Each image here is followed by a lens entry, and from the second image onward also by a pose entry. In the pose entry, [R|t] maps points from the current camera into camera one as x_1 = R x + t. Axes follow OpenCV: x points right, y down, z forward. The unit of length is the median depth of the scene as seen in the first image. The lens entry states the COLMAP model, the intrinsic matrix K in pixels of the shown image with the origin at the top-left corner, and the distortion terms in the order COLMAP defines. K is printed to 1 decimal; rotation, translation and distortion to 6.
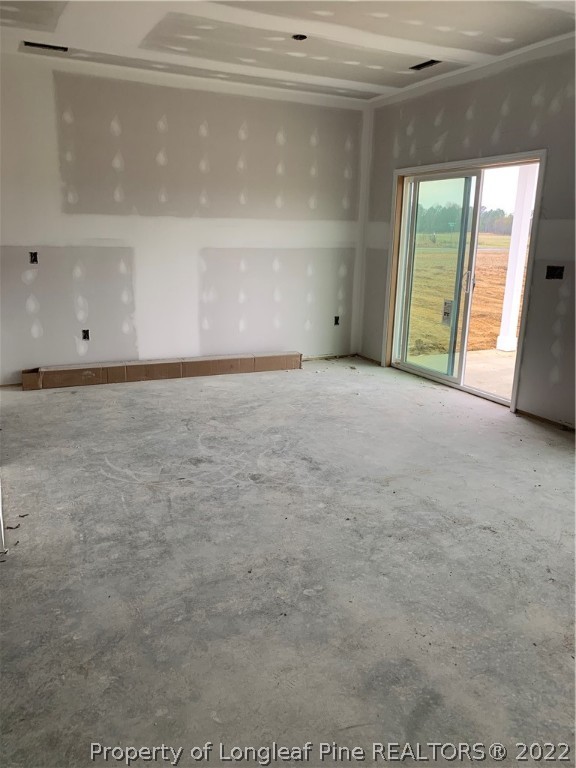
lens RADIAL K [[585.5, 0, 288.3], [0, 585.5, 378.7], [0, 0, 1]] dist [0.026066, -0.018289]
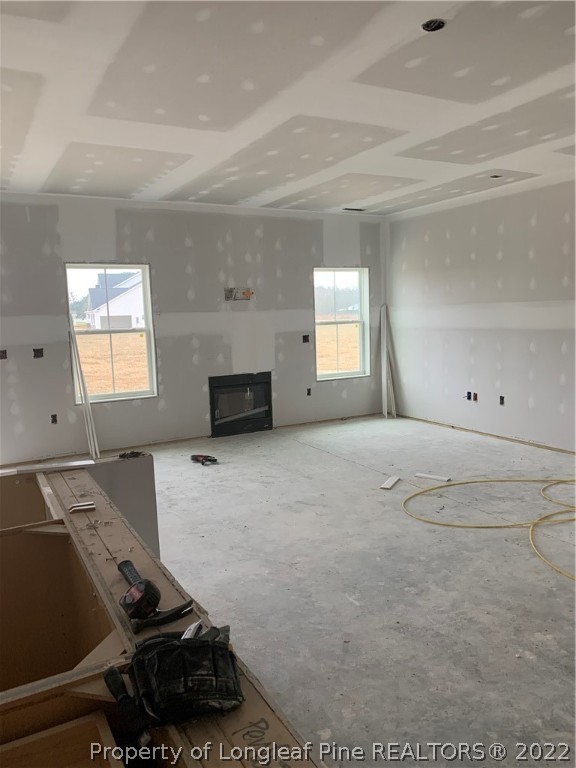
lens RADIAL K [[585.5, 0, 293.4], [0, 585.5, 381.8], [0, 0, 1]] dist [0.026066, -0.018289]
pose [[-0.055776, -0.131728, 0.989716, -1.769589], [0.274314, 0.951091, 0.142046, -0.249353], [-0.960021, 0.279416, -0.016913, 0.759703]]
